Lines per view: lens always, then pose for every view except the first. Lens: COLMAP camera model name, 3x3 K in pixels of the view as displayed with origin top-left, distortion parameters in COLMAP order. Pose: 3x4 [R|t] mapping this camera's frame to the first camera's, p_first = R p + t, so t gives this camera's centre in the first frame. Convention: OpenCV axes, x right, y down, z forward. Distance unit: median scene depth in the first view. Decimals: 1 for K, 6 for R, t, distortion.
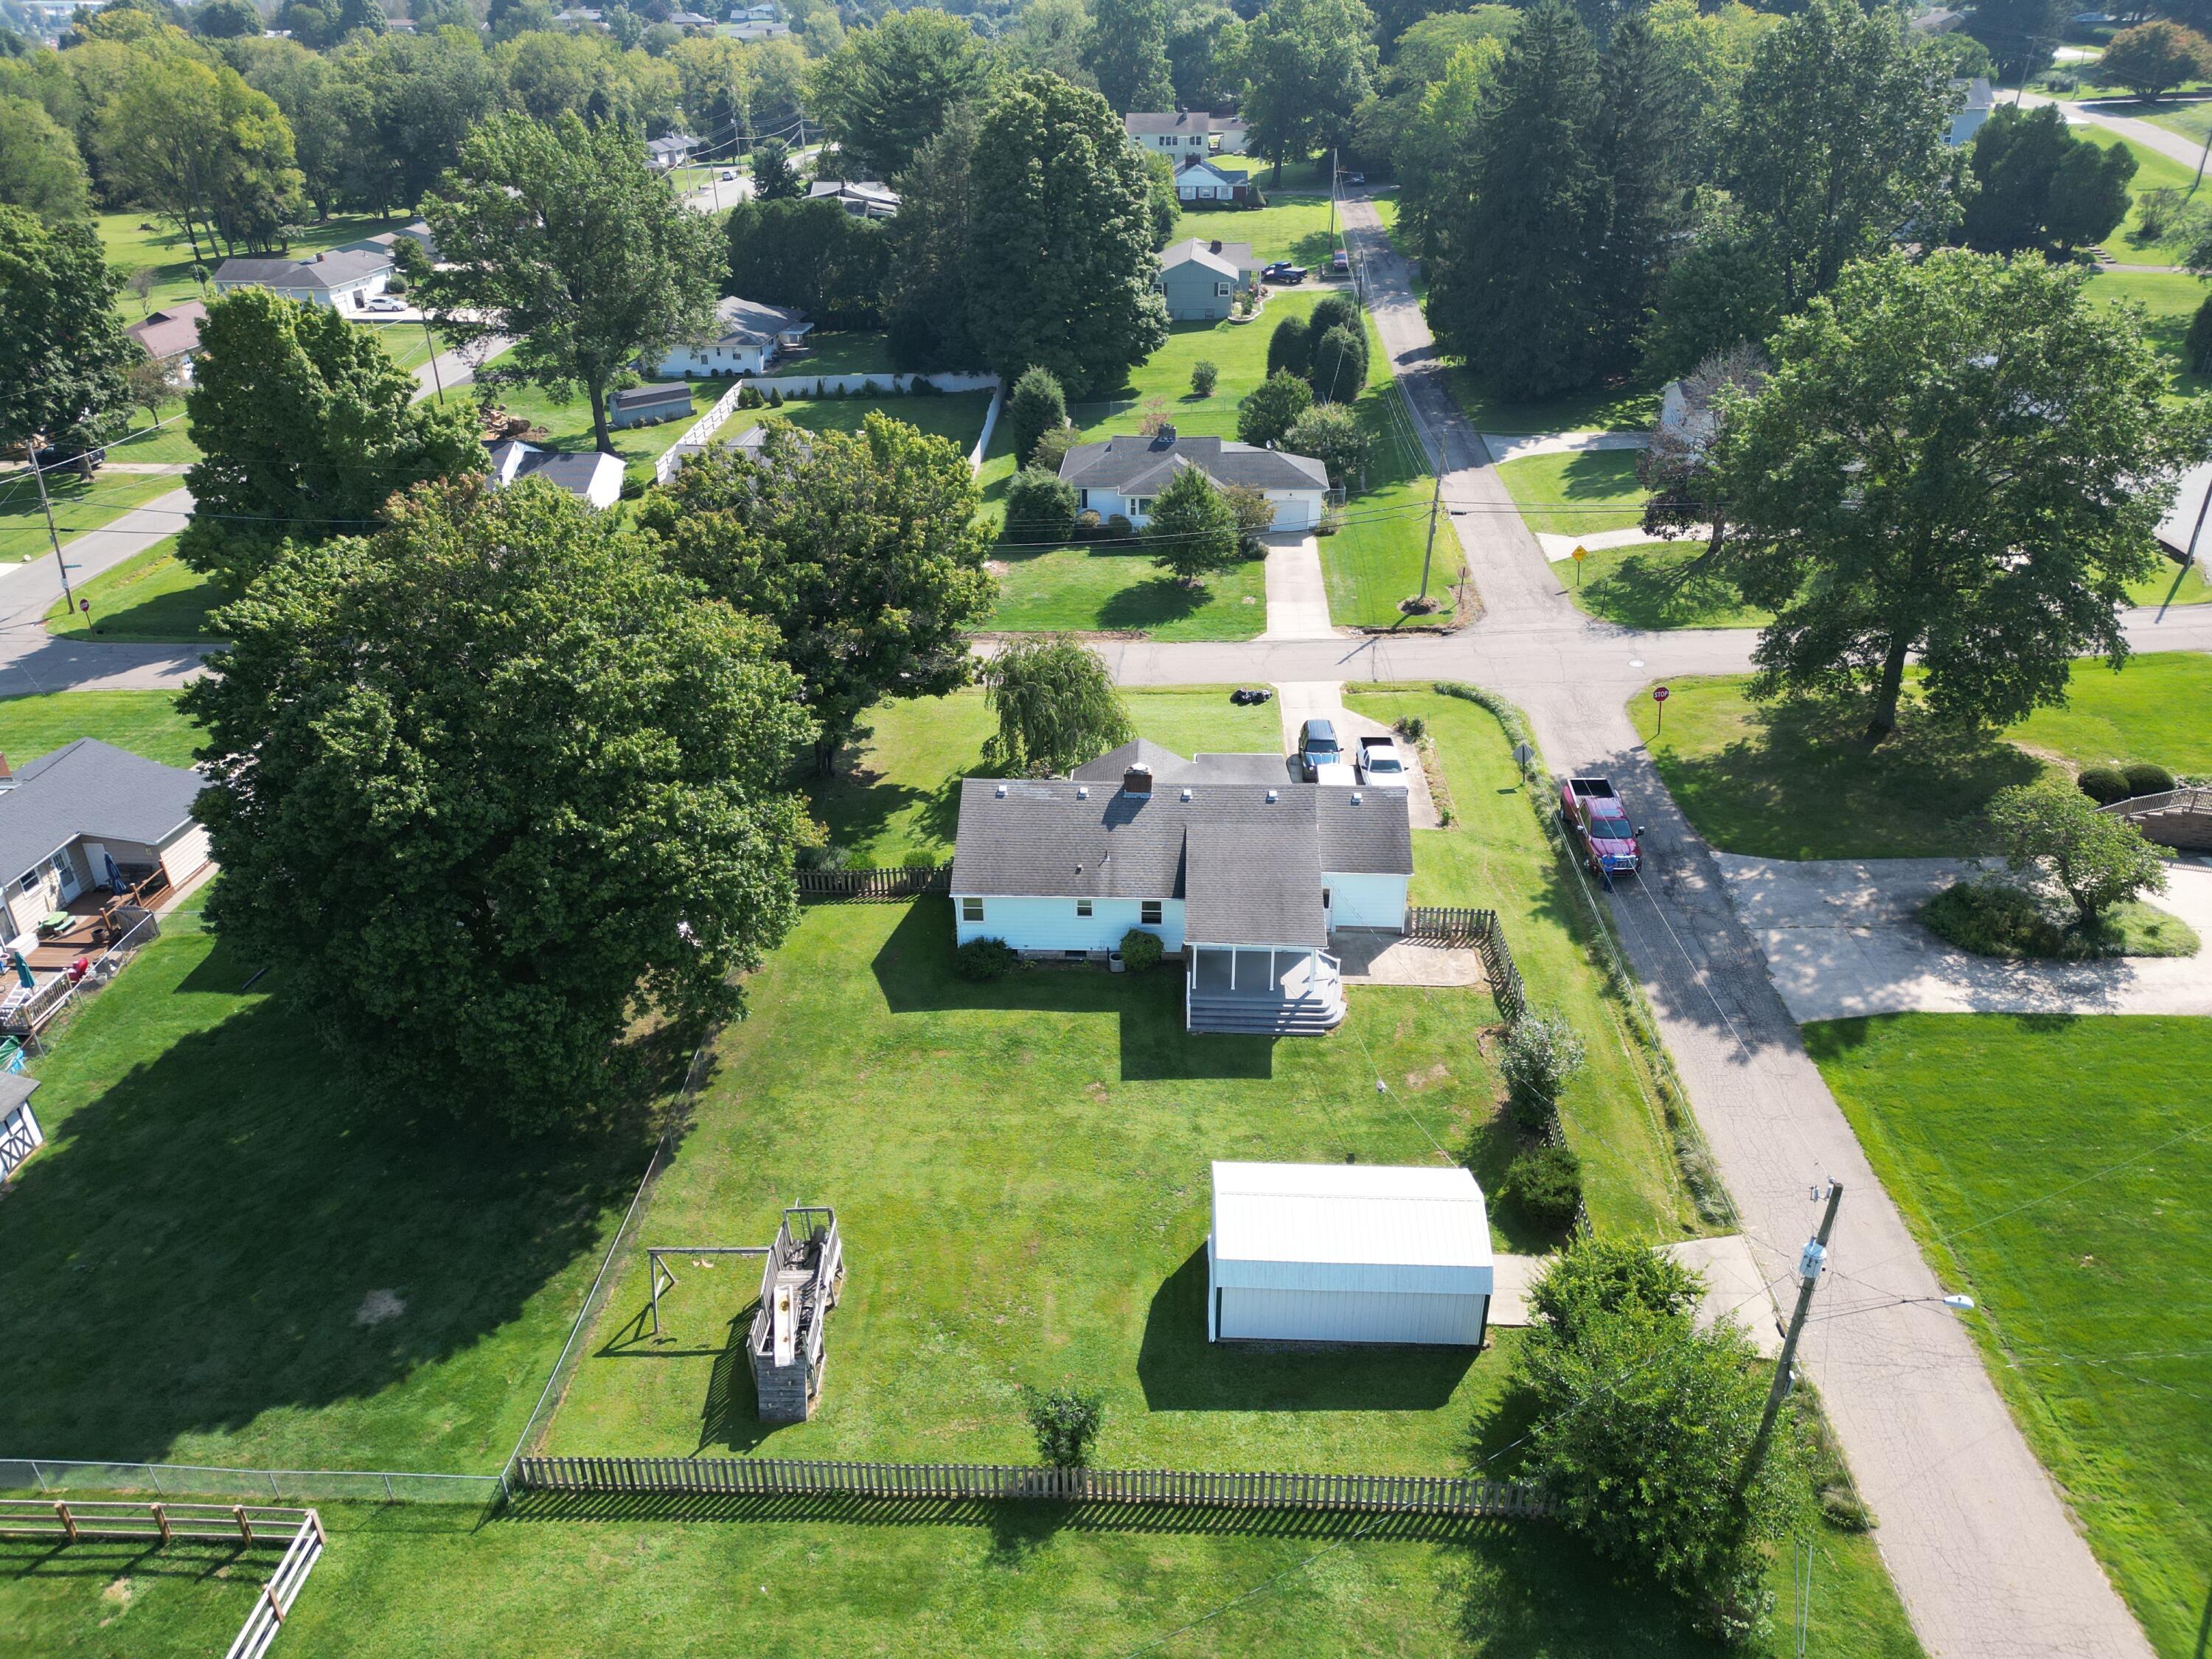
lens RADIAL K [[1539.9, 0, 1106.0], [0, 1539.9, 829.5], [0, 0, 1]] dist [0.066830, -0.065746]
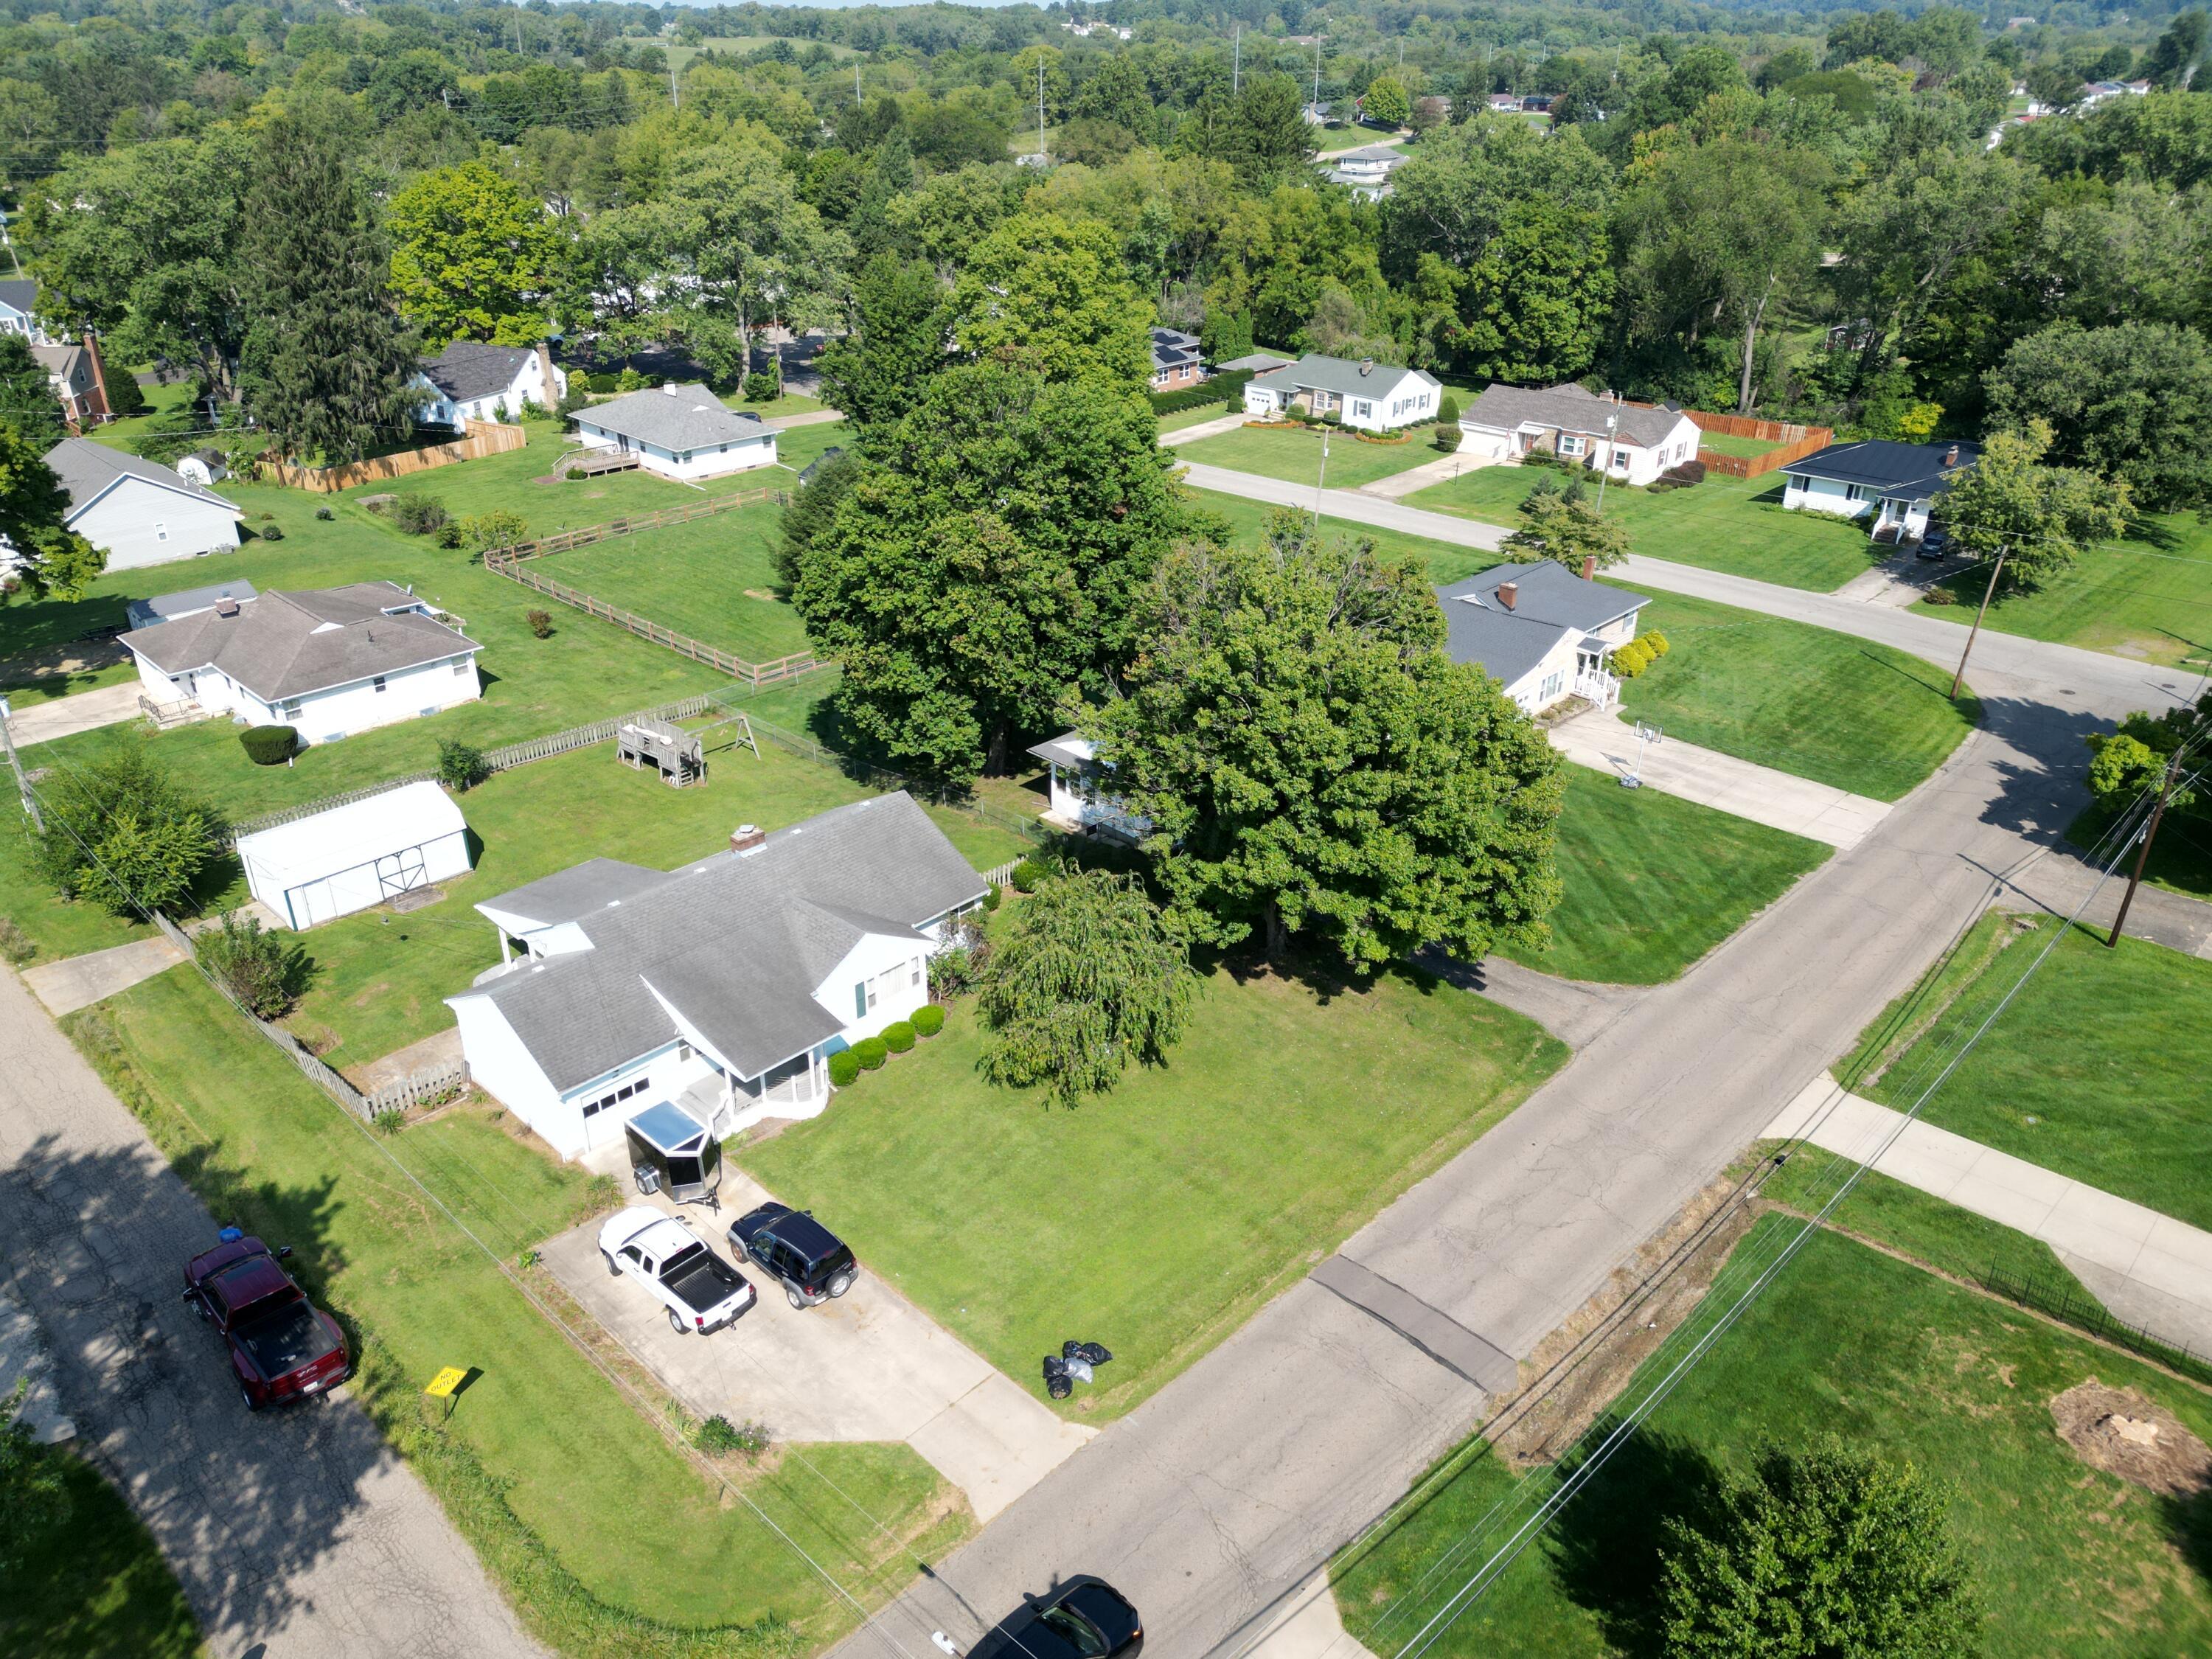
lens RADIAL K [[1550.0, 0, 1106.2], [0, 1550.0, 817.1], [0, 0, 1]] dist [0.066050, -0.065267]
pose [[-0.658878, 0.340702, -0.670673, 0.598113], [-0.348013, 0.652357, 0.673289, -0.891053], [0.666909, 0.677018, -0.311254, 1.704029]]
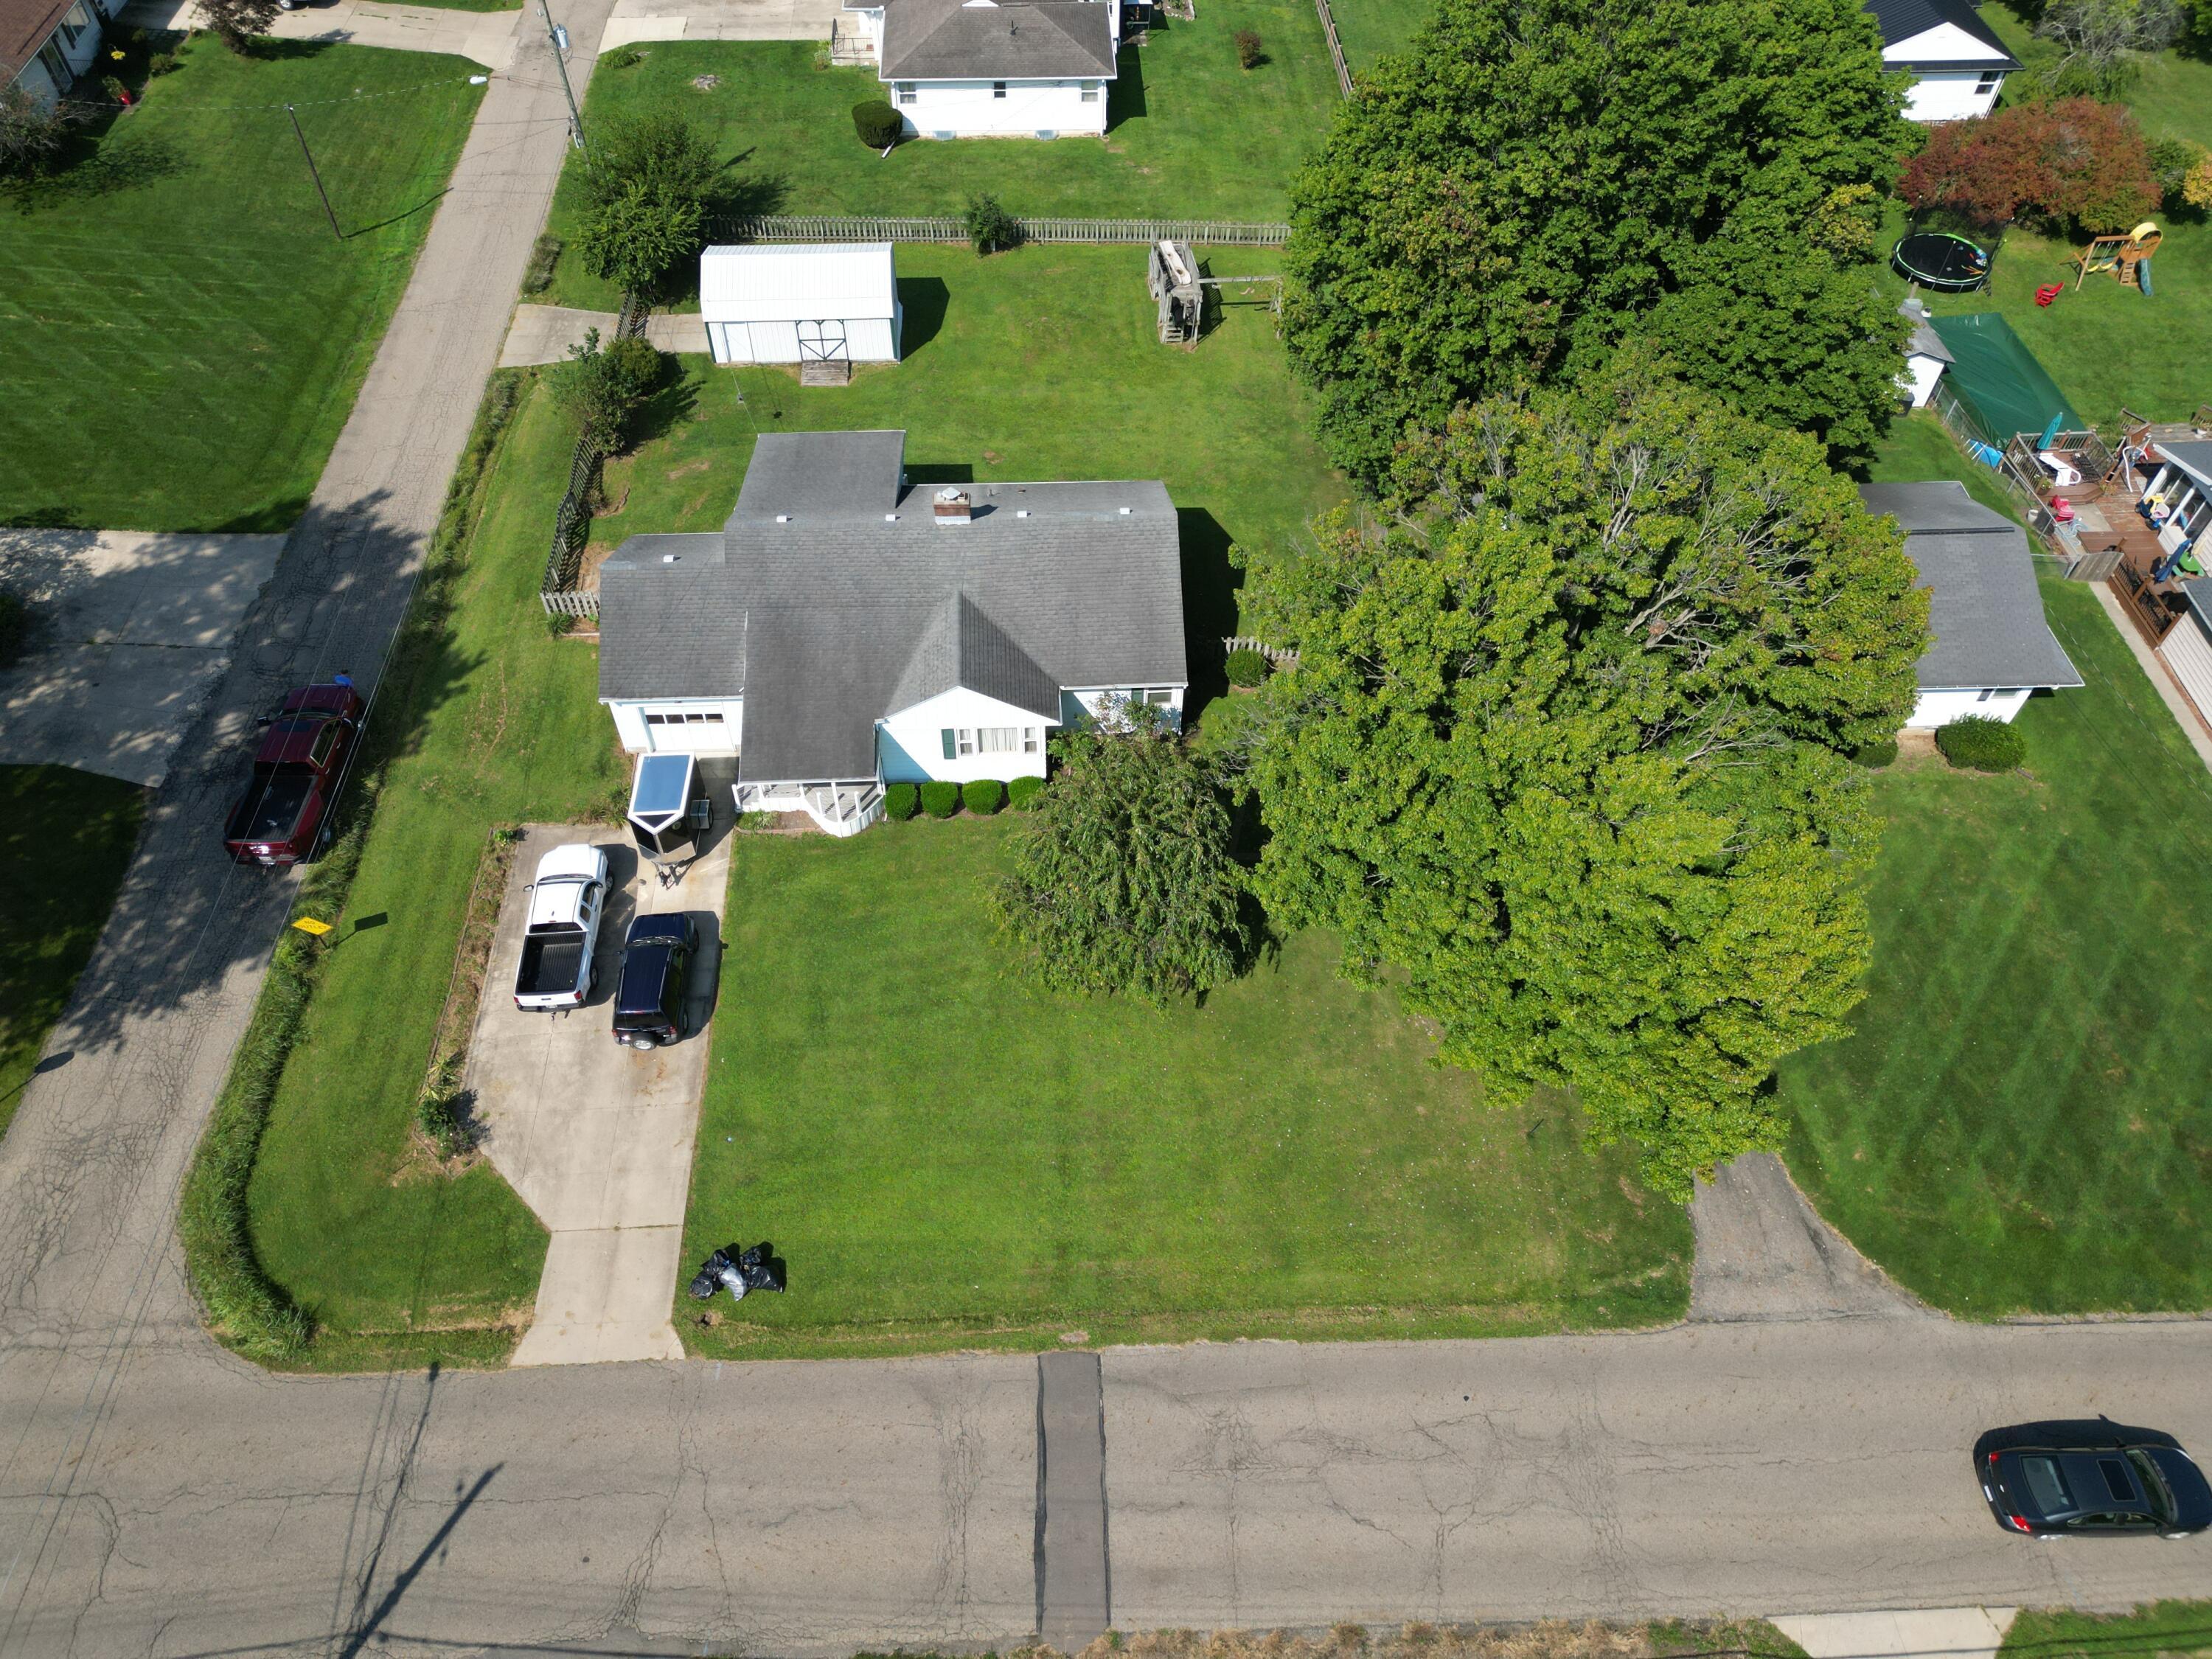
lens RADIAL K [[1635.1, 0, 1111.4], [0, 1635.1, 768.1], [0, 0, 1]] dist [0.057697, -0.067123]
pose [[-0.994357, 0.073270, -0.076719, 0.018030], [-0.056938, 0.241595, 0.968705, -0.983576], [0.089512, 0.967607, -0.236060, 1.599339]]
